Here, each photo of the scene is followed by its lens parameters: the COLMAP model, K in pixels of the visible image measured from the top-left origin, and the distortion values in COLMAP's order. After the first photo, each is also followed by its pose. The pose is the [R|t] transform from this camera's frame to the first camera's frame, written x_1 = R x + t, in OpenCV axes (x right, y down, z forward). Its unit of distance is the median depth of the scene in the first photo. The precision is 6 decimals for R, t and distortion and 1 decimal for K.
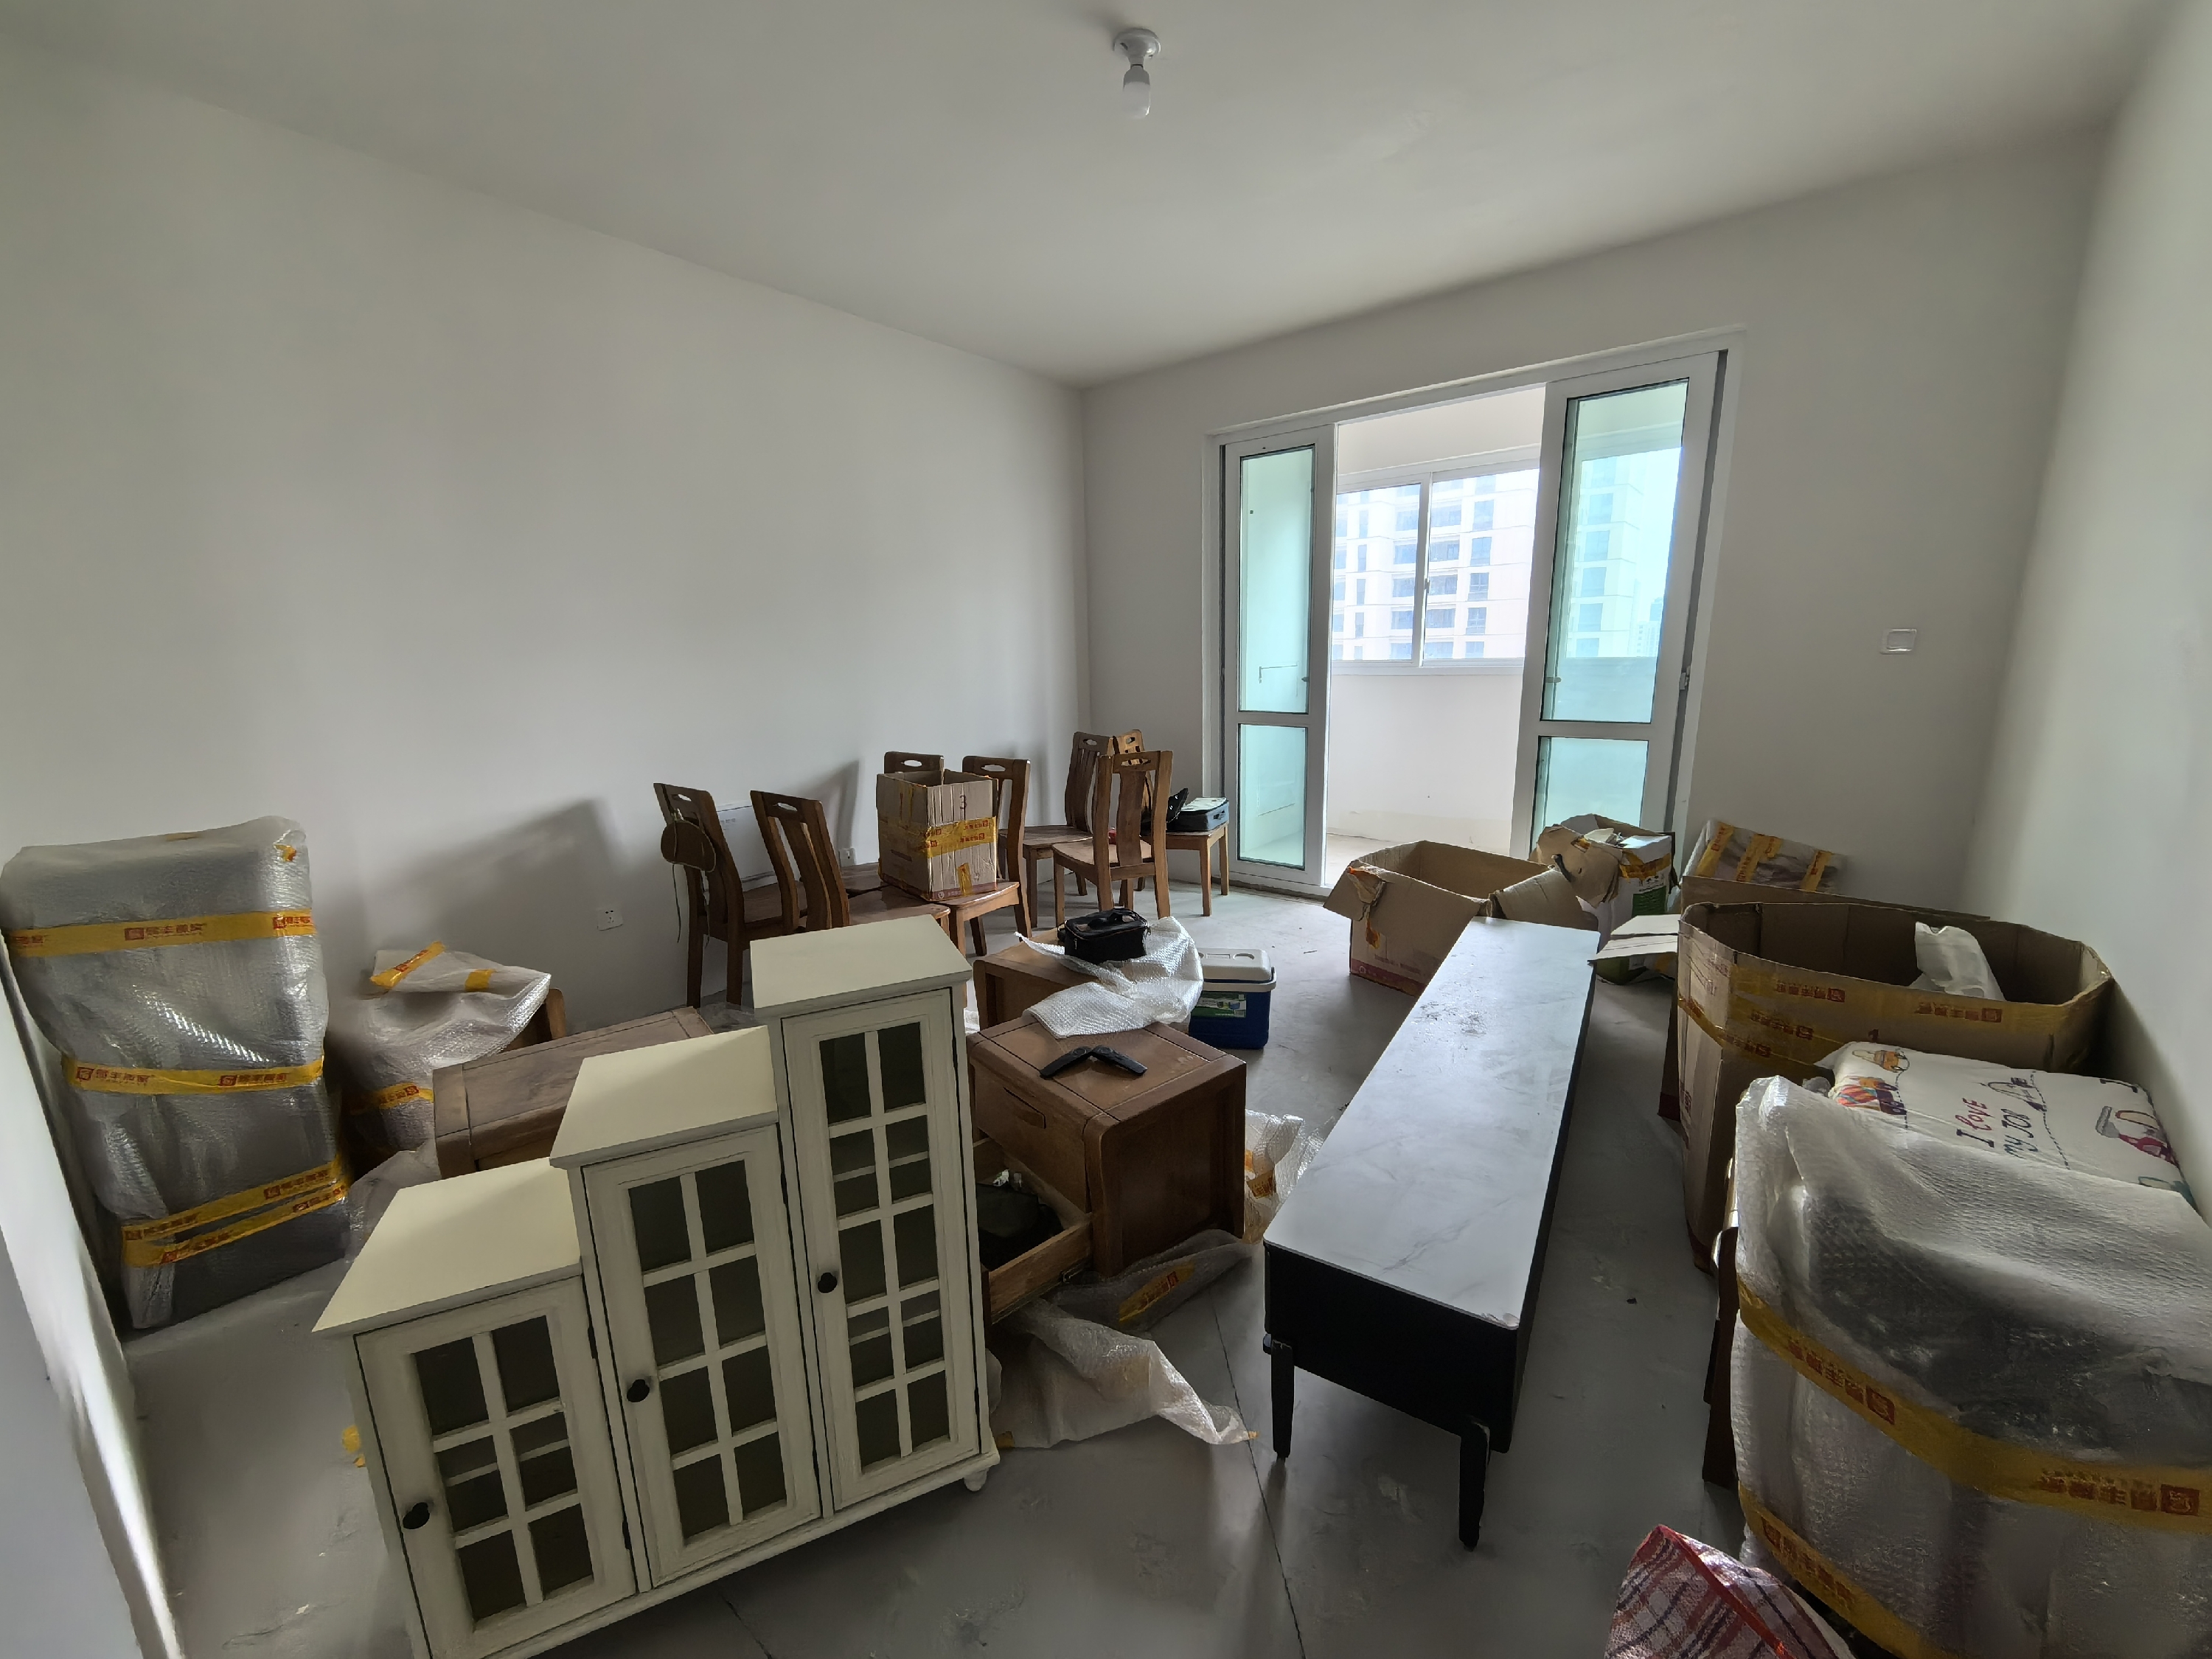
lens RADIAL K [[857.9, 0, 1112.6], [0, 857.9, 831.4], [0, 0, 1]] dist [0.013556, -0.000210]
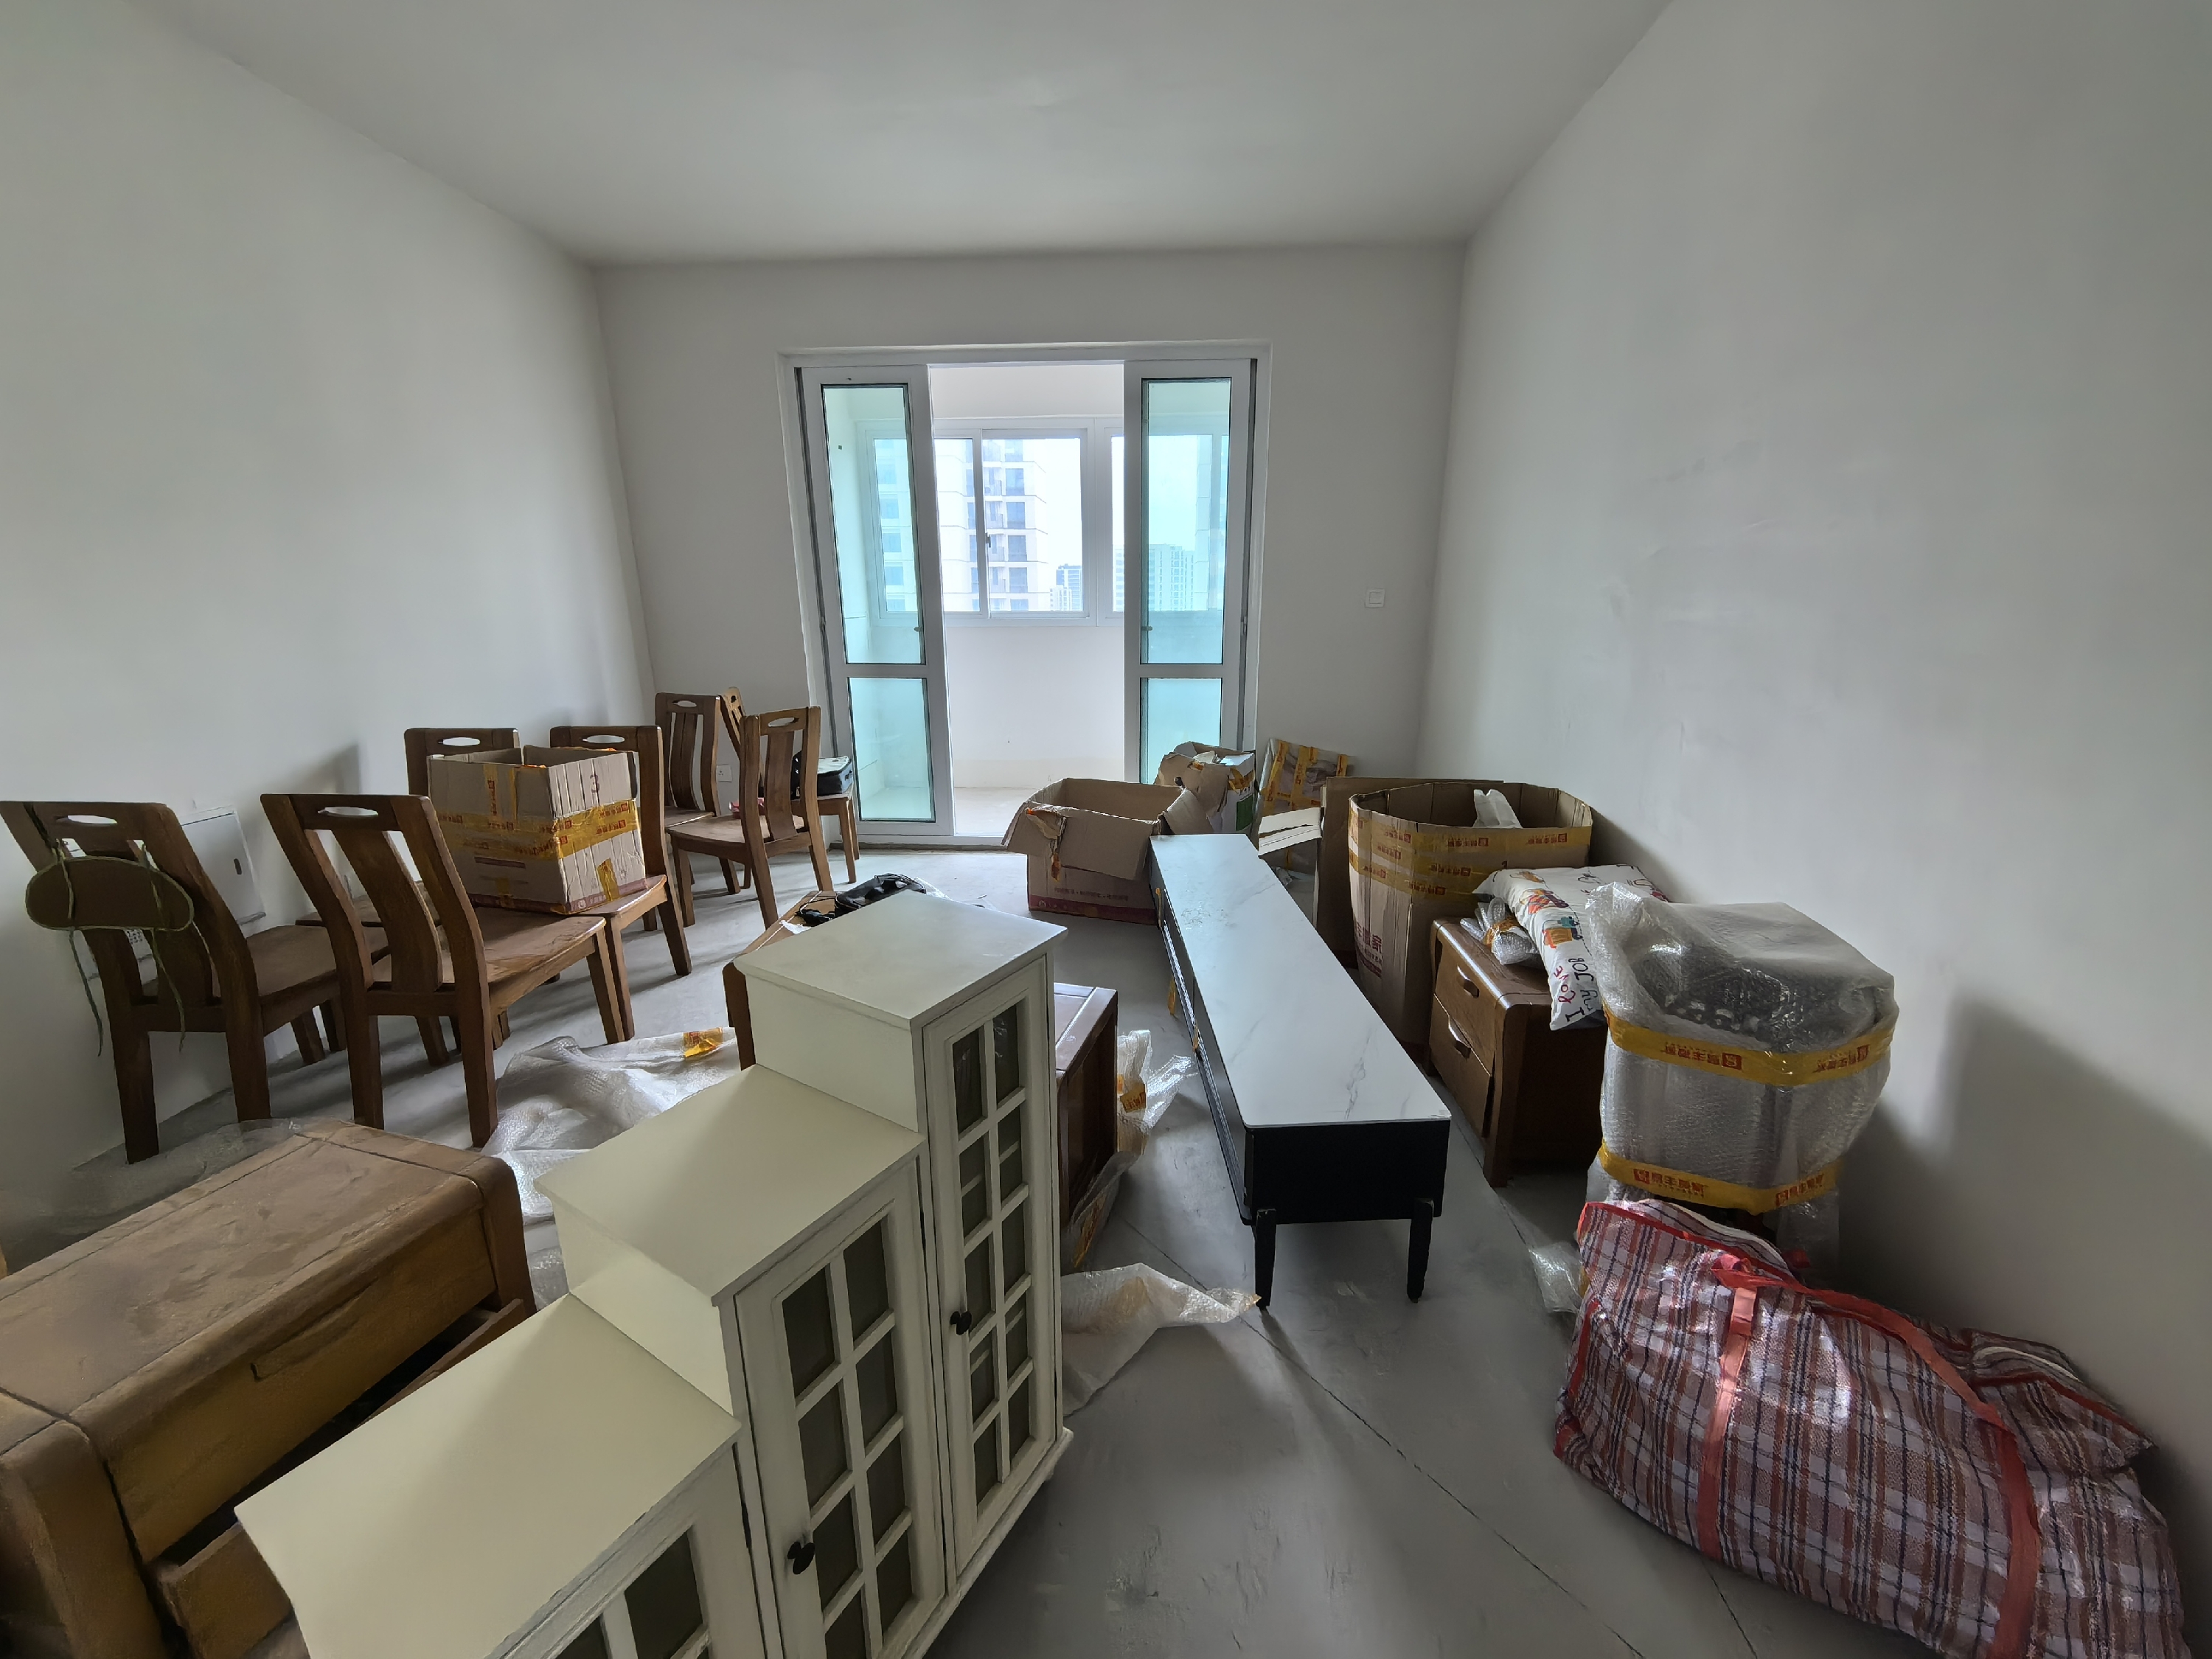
lens RADIAL K [[857.9, 0, 1112.6], [0, 857.9, 831.4], [0, 0, 1]] dist [0.013556, -0.000210]
pose [[0.824246, -0.132192, 0.550584, -0.216134], [0.105628, 0.991195, 0.079849, -0.003272], [-0.556292, -0.007658, 0.830952, 0.074805]]
